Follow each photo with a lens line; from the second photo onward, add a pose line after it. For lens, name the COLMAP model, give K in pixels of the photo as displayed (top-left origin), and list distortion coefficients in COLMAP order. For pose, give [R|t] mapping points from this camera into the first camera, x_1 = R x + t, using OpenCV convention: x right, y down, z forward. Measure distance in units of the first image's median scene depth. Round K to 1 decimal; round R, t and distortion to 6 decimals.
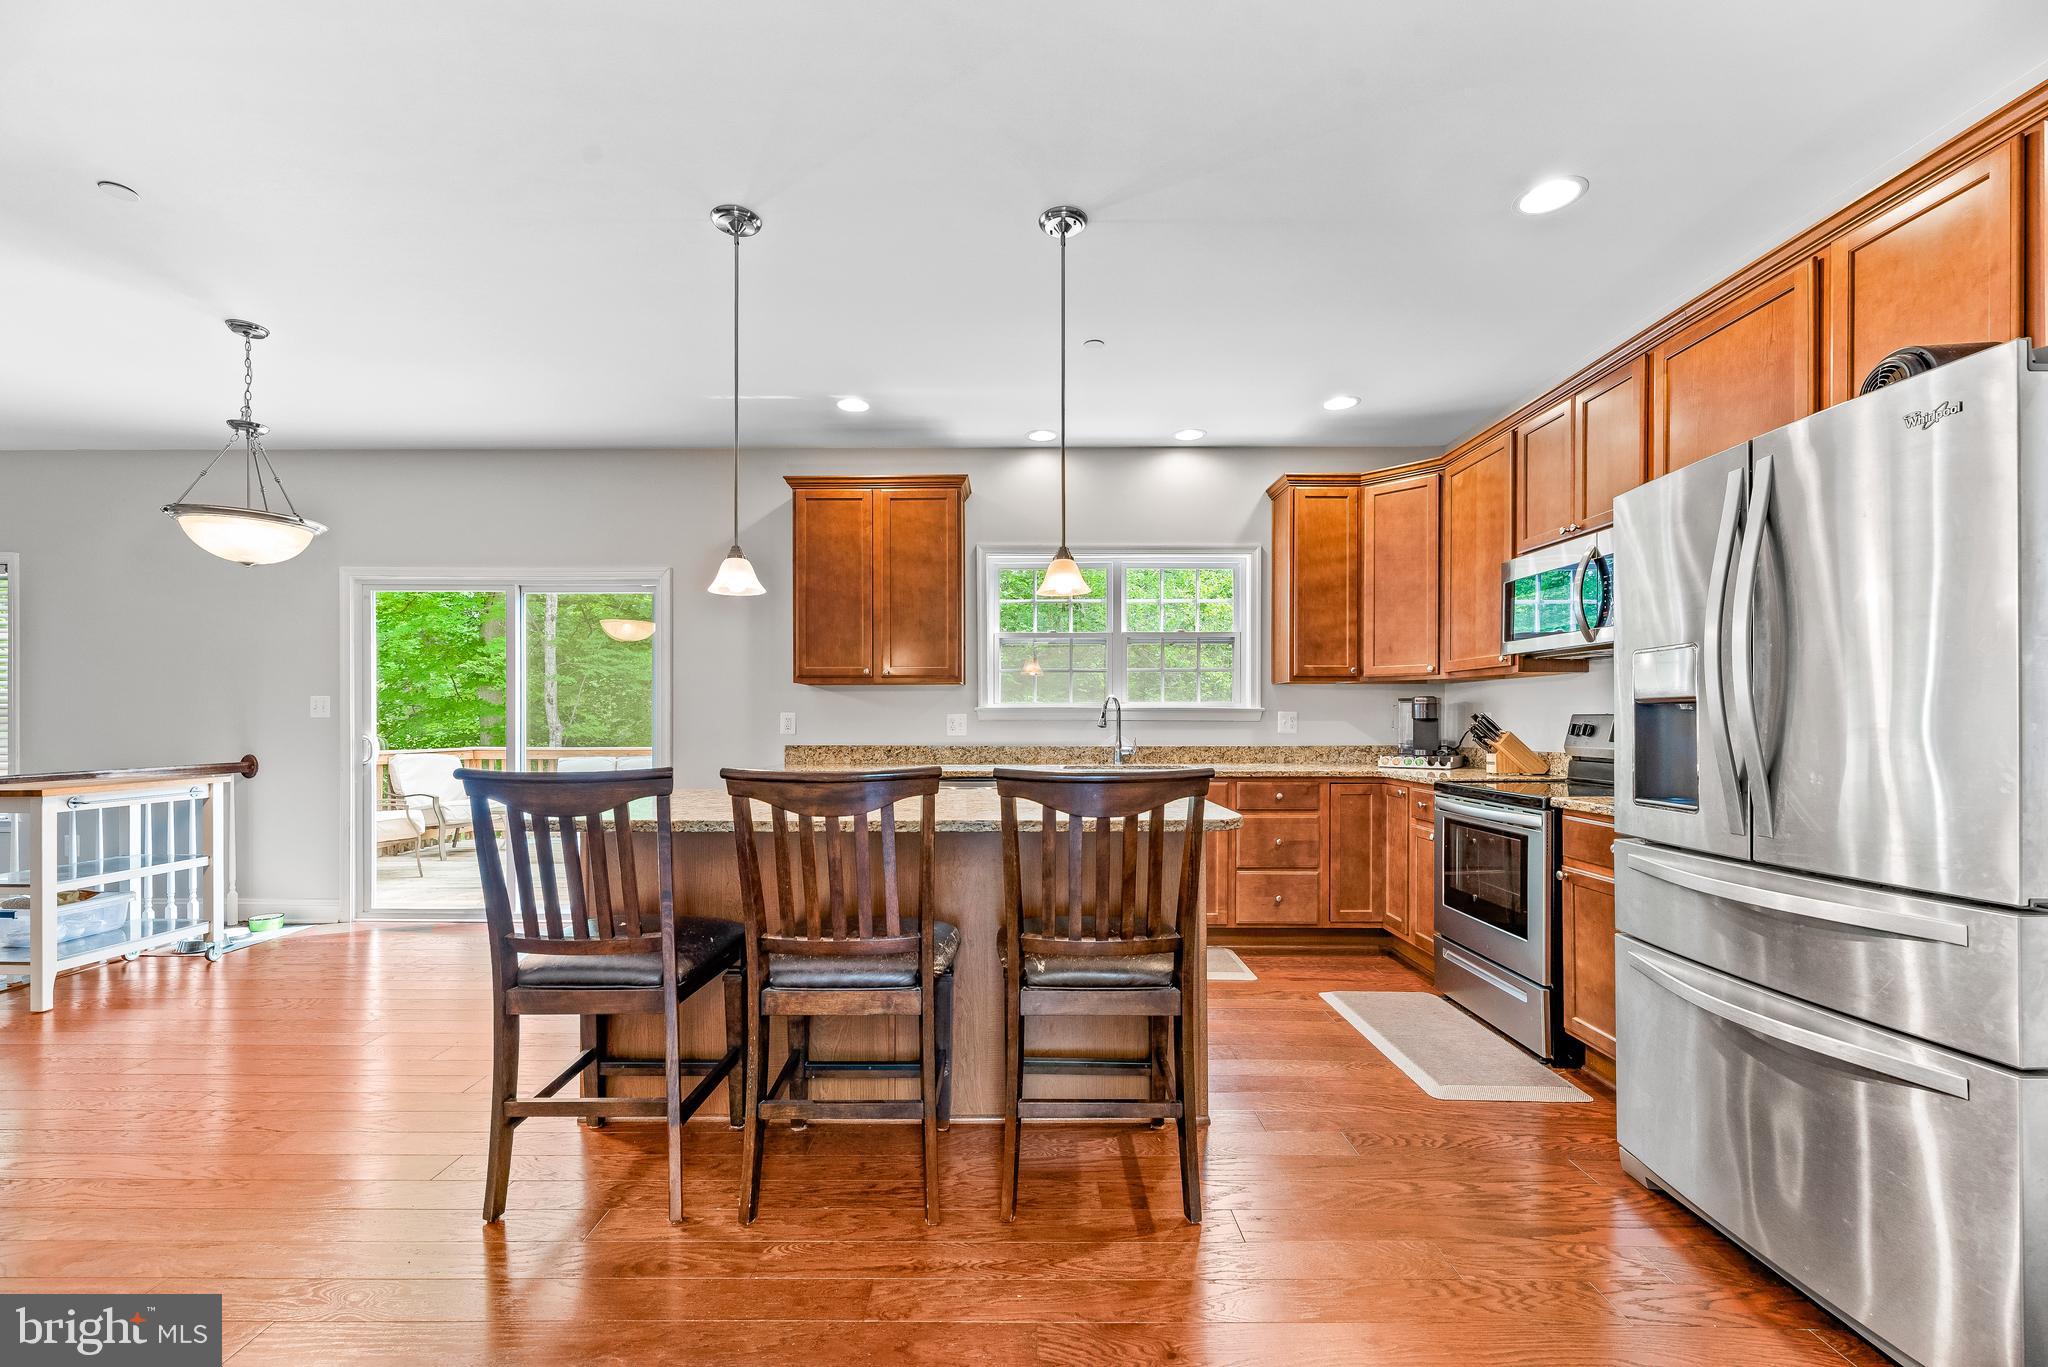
lens RADIAL K [[833.1, 0, 1012.2], [0, 833.1, 722.9], [0, 0, 1]] dist [-0.000192, 0.000024]
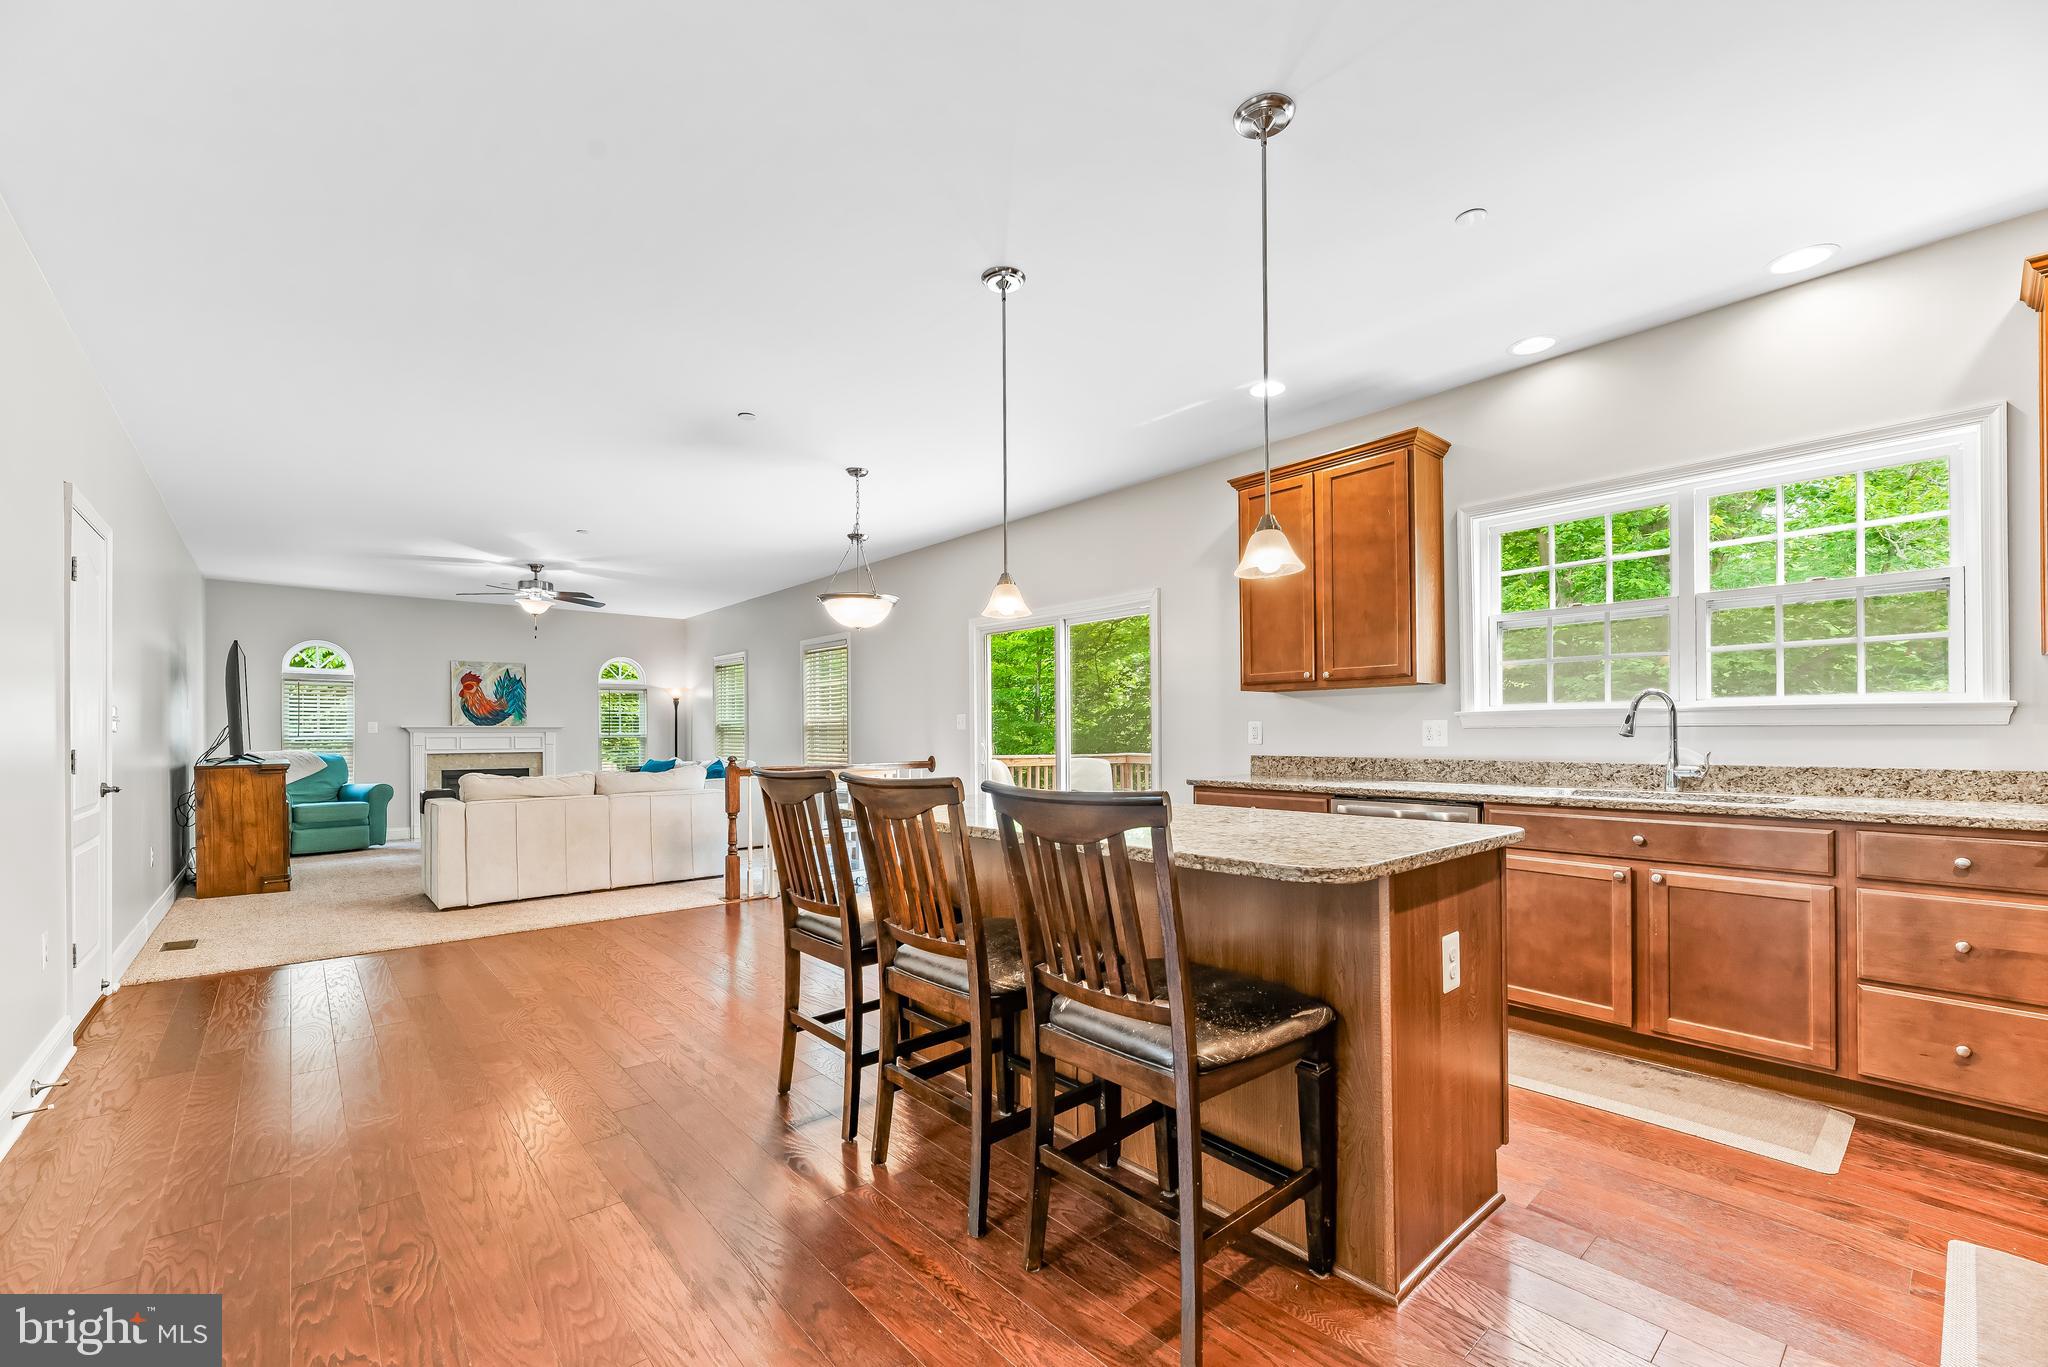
lens RADIAL K [[839.2, 0, 1021.3], [0, 839.2, 729.9], [0, 0, 1]] dist [0.002729, 0.000189]
pose [[0.663052, -0.006862, -0.748542, 0.323066], [0.005470, 0.999976, -0.004322, 0.000066], [0.748553, -0.001228, 0.663074, 0.173874]]
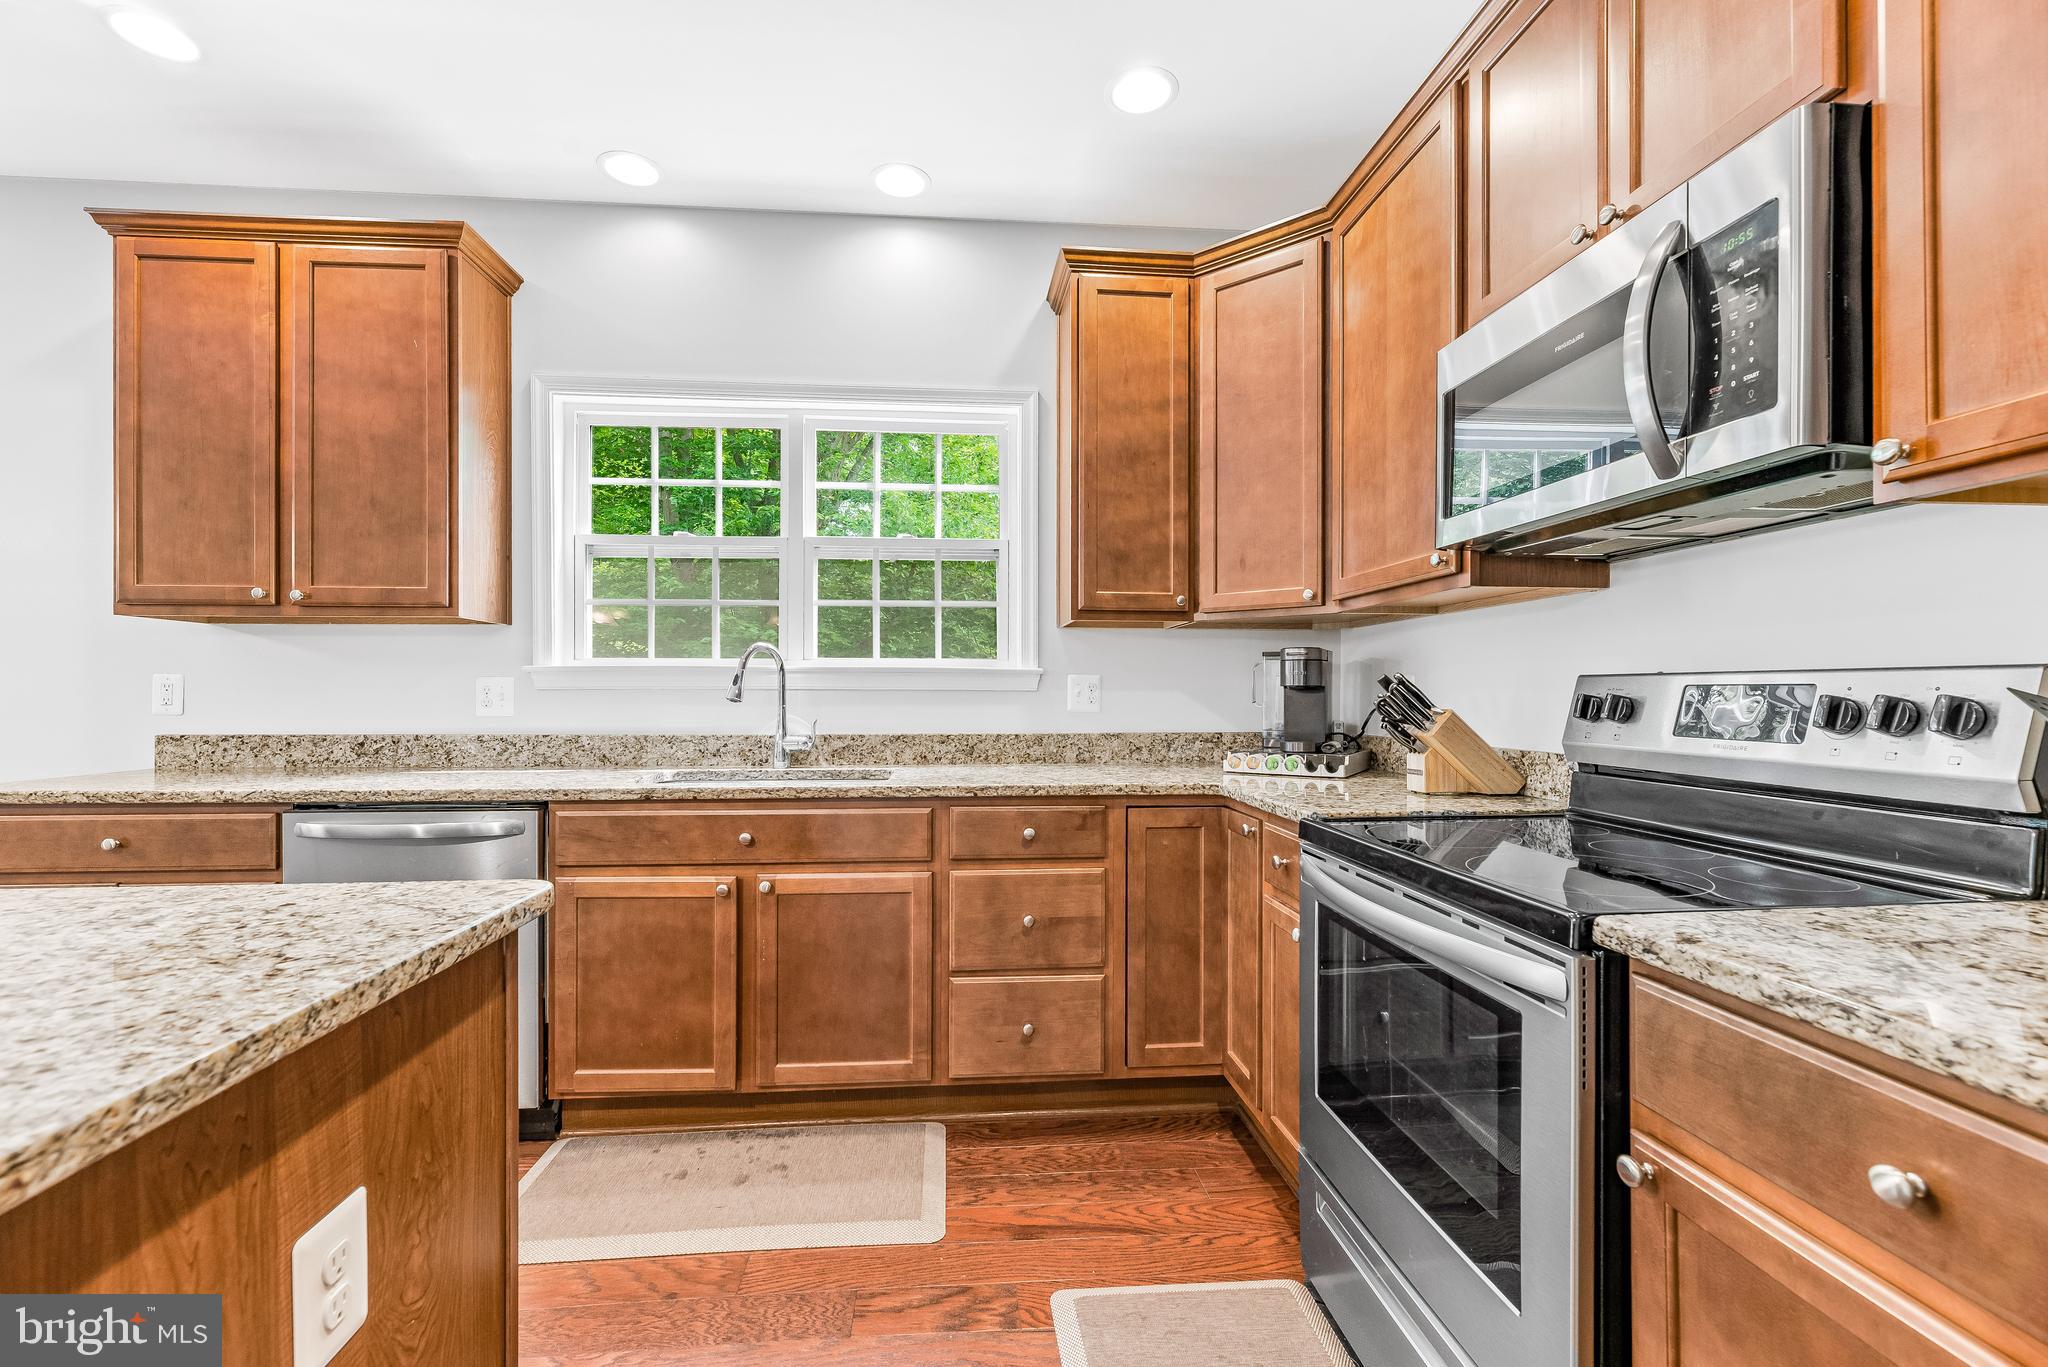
lens RADIAL K [[858.9, 0, 1015.7], [0, 858.9, 690.6], [0, 0, 1]] dist [-0.002552, -0.000007]
pose [[0.995930, 0.001264, 0.090121, 0.261685], [-0.000634, 0.999975, -0.007025, 0.001980], [-0.090128, 0.006939, 0.995906, 0.459844]]
